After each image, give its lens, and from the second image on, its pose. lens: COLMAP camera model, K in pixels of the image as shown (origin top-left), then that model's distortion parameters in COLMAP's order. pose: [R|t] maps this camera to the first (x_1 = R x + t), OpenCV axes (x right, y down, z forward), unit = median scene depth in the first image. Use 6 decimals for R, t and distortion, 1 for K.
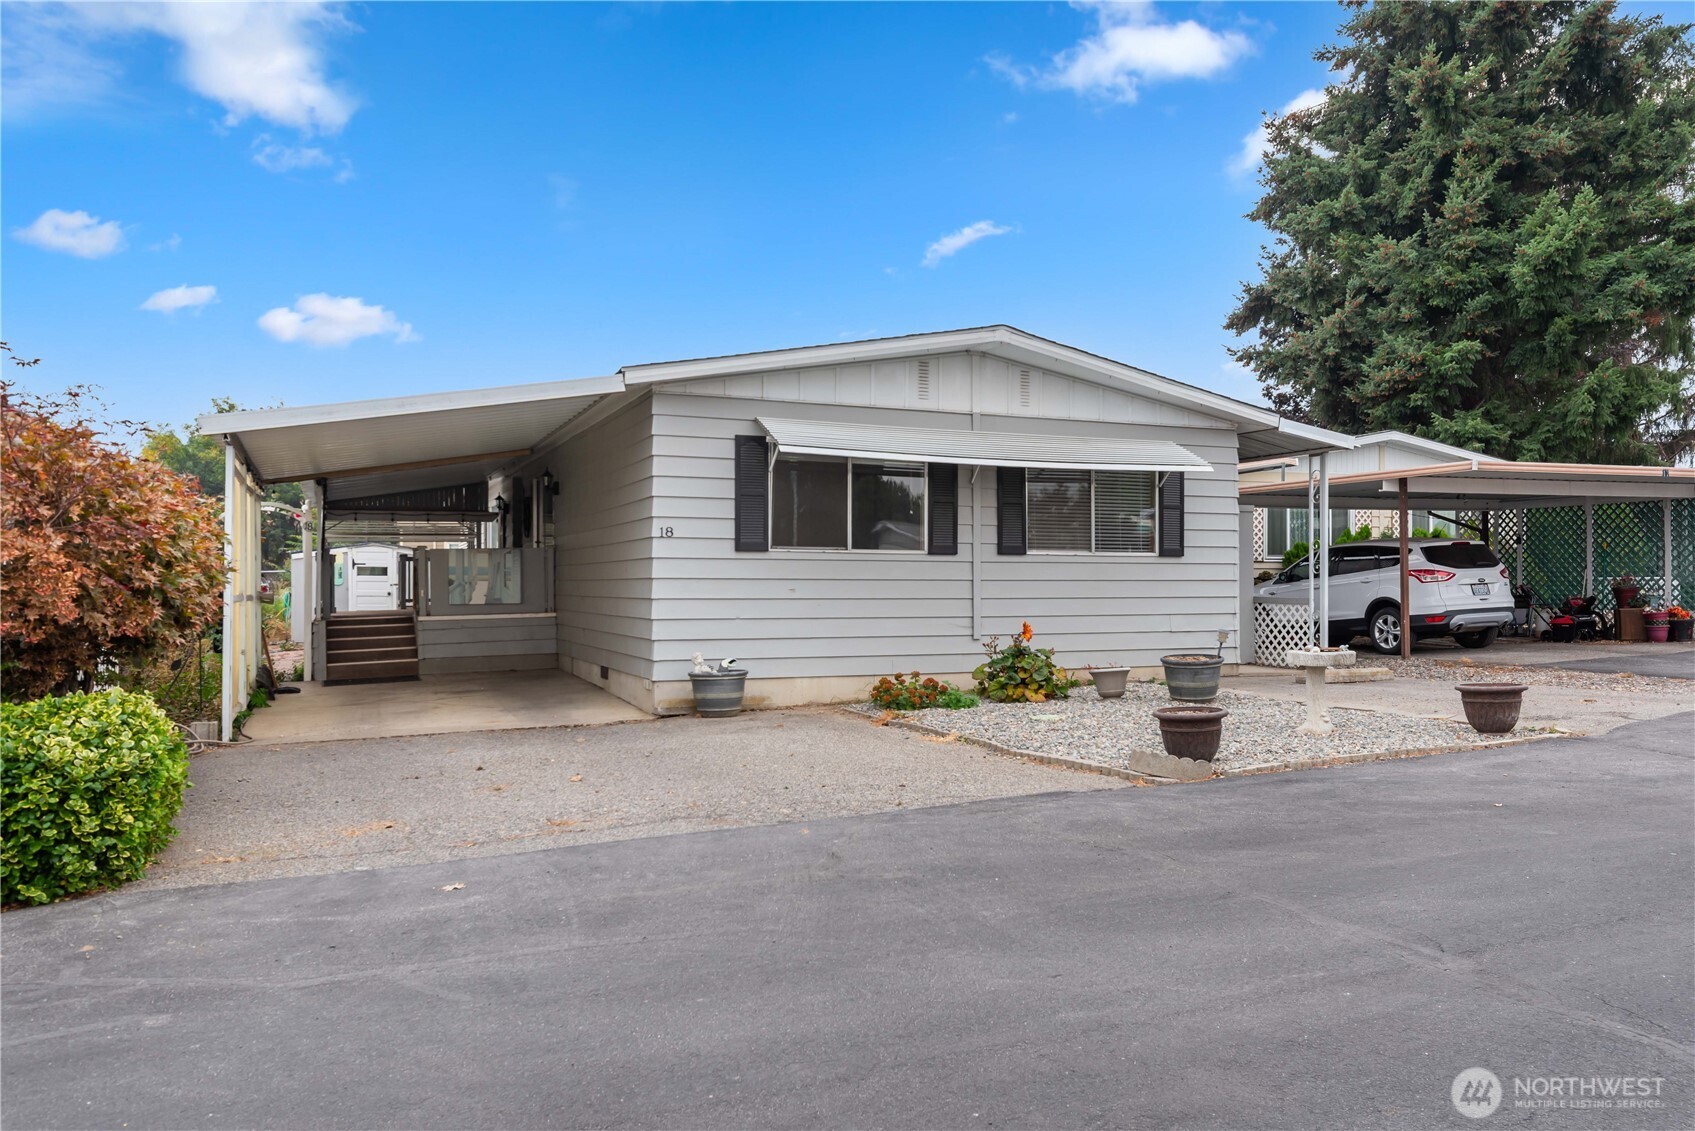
lens RADIAL K [[1239.7, 0, 852.9], [0, 1239.7, 566.9], [0, 0, 1]] dist [-0.001883, 0.004291]
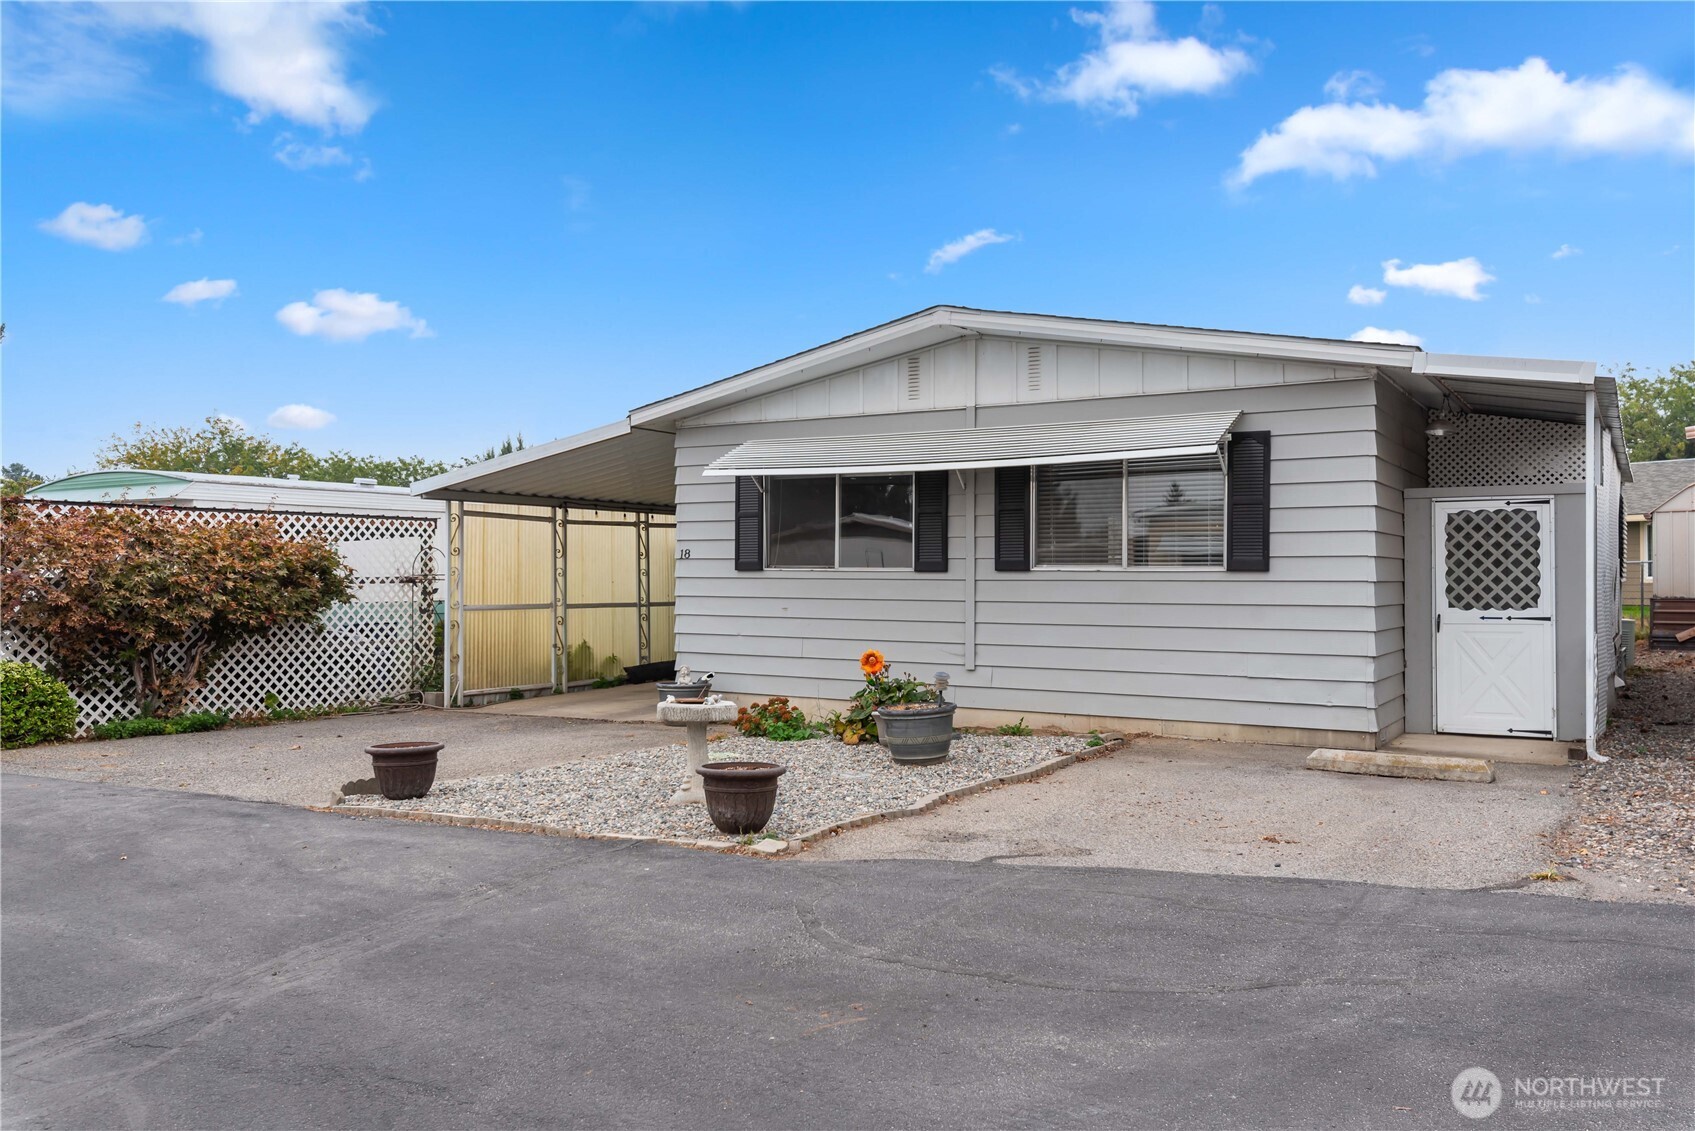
lens RADIAL K [[1287.8, 0, 851.8], [0, 1287.8, 566.1], [0, 0, 1]] dist [0.004762, 0.003320]
pose [[0.578764, -0.005252, -0.815478, 0.793450], [0.008285, 0.999966, -0.000560, -0.014112], [0.815453, -0.006432, 0.578787, 0.421844]]
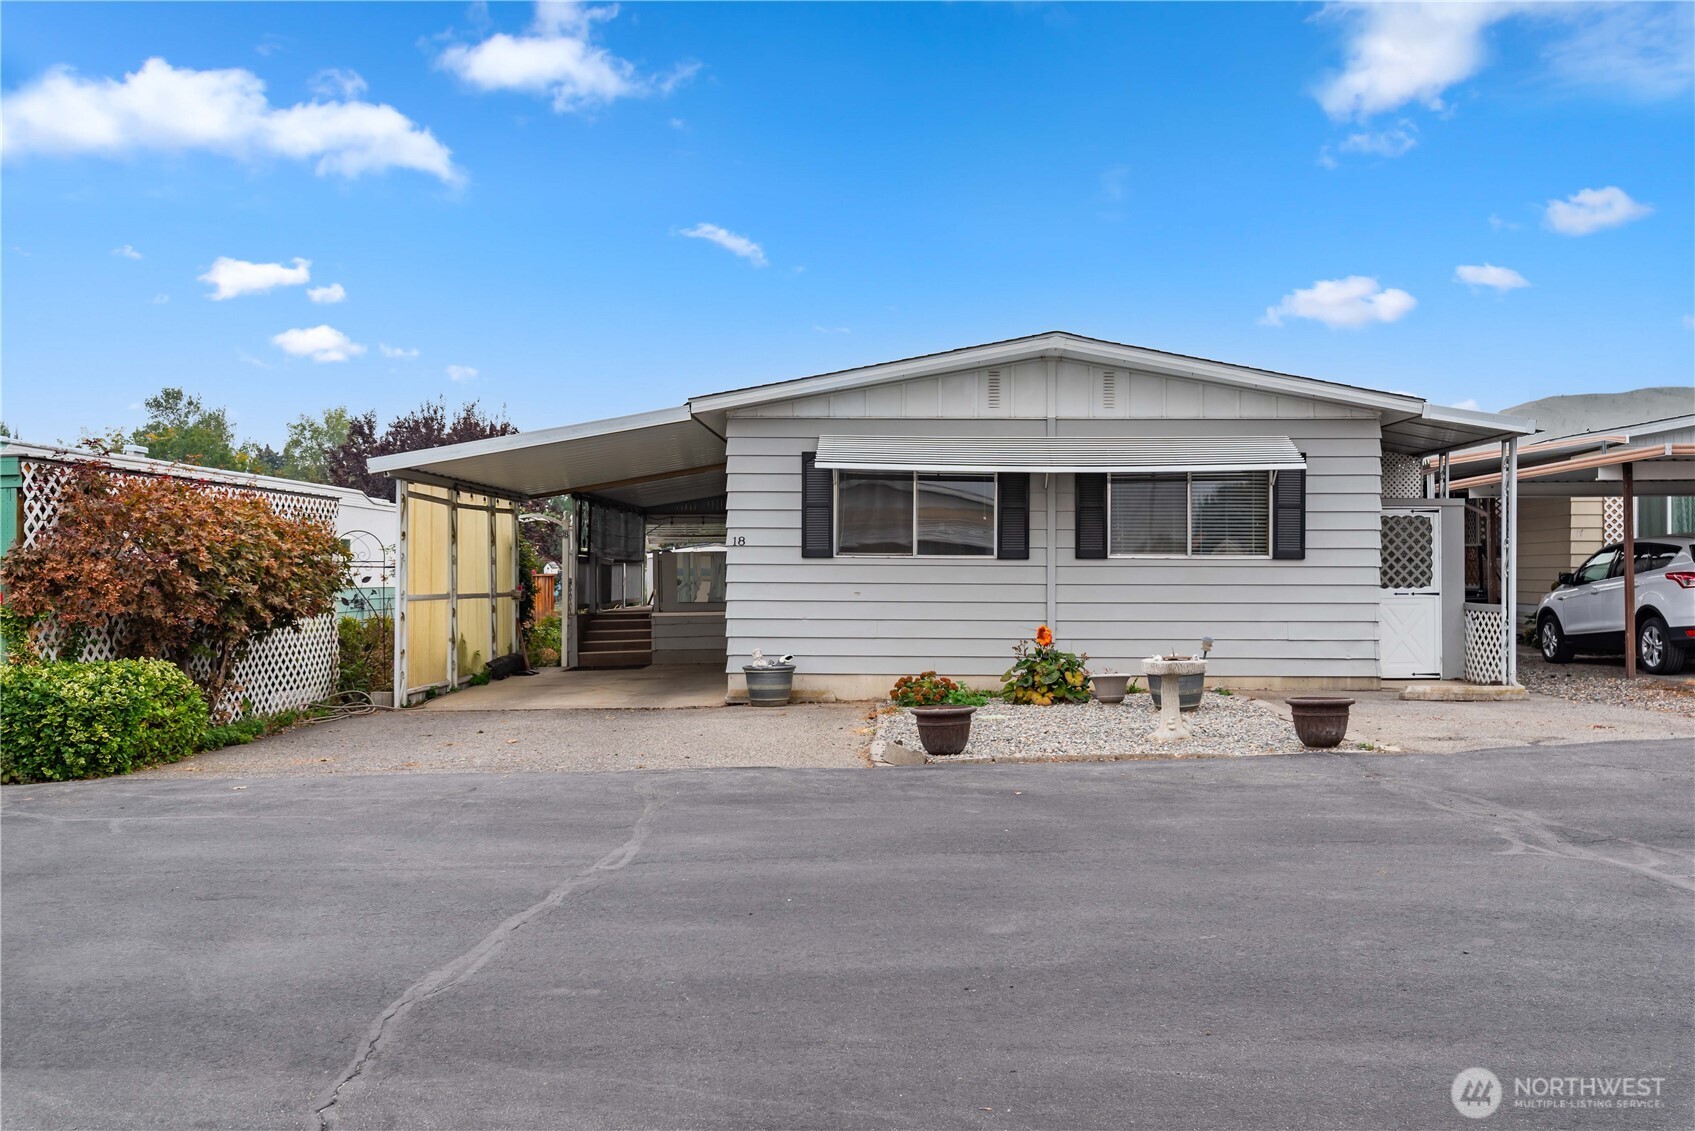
lens RADIAL K [[1425.5, 0, 840.9], [0, 1425.5, 574.5], [0, 0, 1]] dist [0.013204, -0.002675]
pose [[0.905744, 0.001789, -0.423822, 0.442975], [0.003651, 0.999921, 0.012023, -0.012162], [0.423810, -0.012437, 0.905666, -0.124469]]
